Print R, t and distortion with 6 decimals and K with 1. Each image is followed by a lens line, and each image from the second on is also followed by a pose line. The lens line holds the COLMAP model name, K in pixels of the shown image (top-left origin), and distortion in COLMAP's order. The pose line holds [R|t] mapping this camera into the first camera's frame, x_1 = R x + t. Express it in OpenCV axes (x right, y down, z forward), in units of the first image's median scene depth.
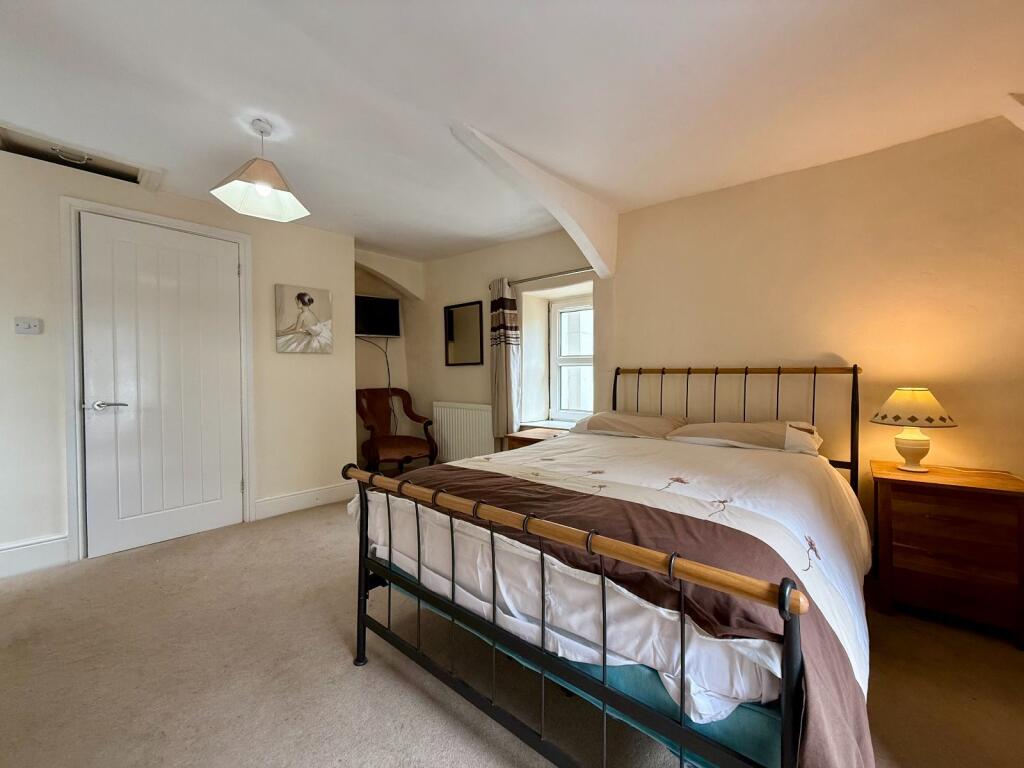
lens RADIAL K [[411.3, 0, 512.8], [0, 411.3, 385.4], [0, 0, 1]] dist [0.000233, -0.000120]
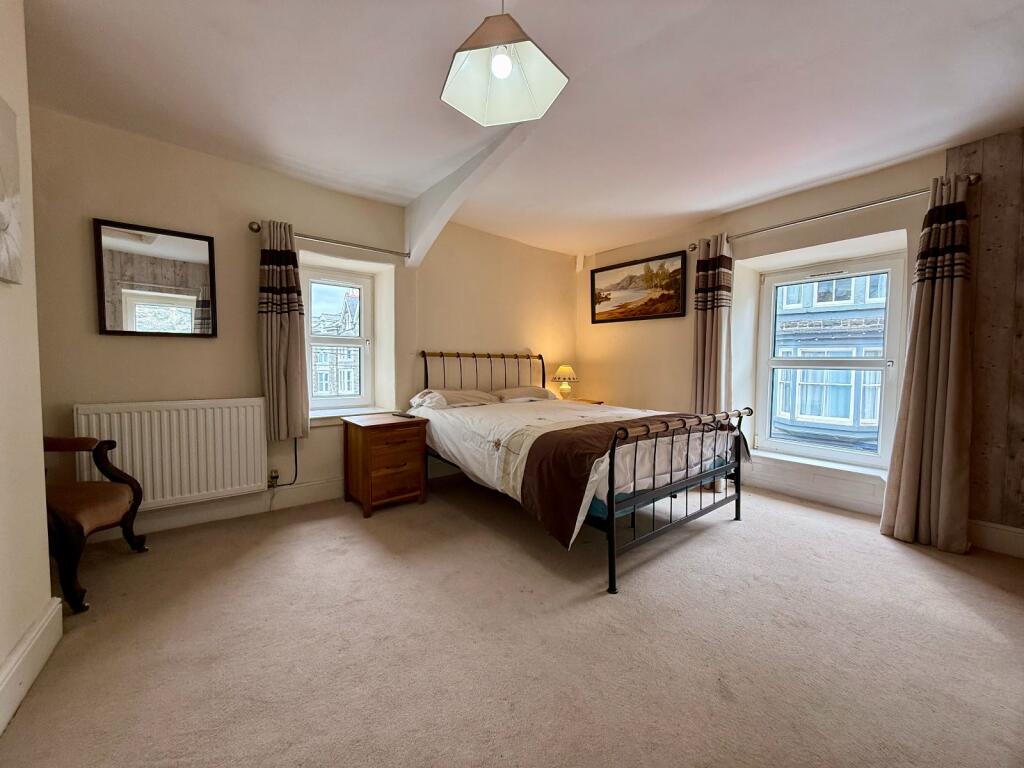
lens RADIAL K [[411.3, 0, 512.8], [0, 411.3, 385.4], [0, 0, 1]] dist [0.000233, -0.000120]
pose [[0.169304, -0.053435, 0.984114, -0.914180], [0.015934, 0.998547, 0.051478, -0.003513], [-0.985435, 0.006965, 0.169910, 0.621637]]
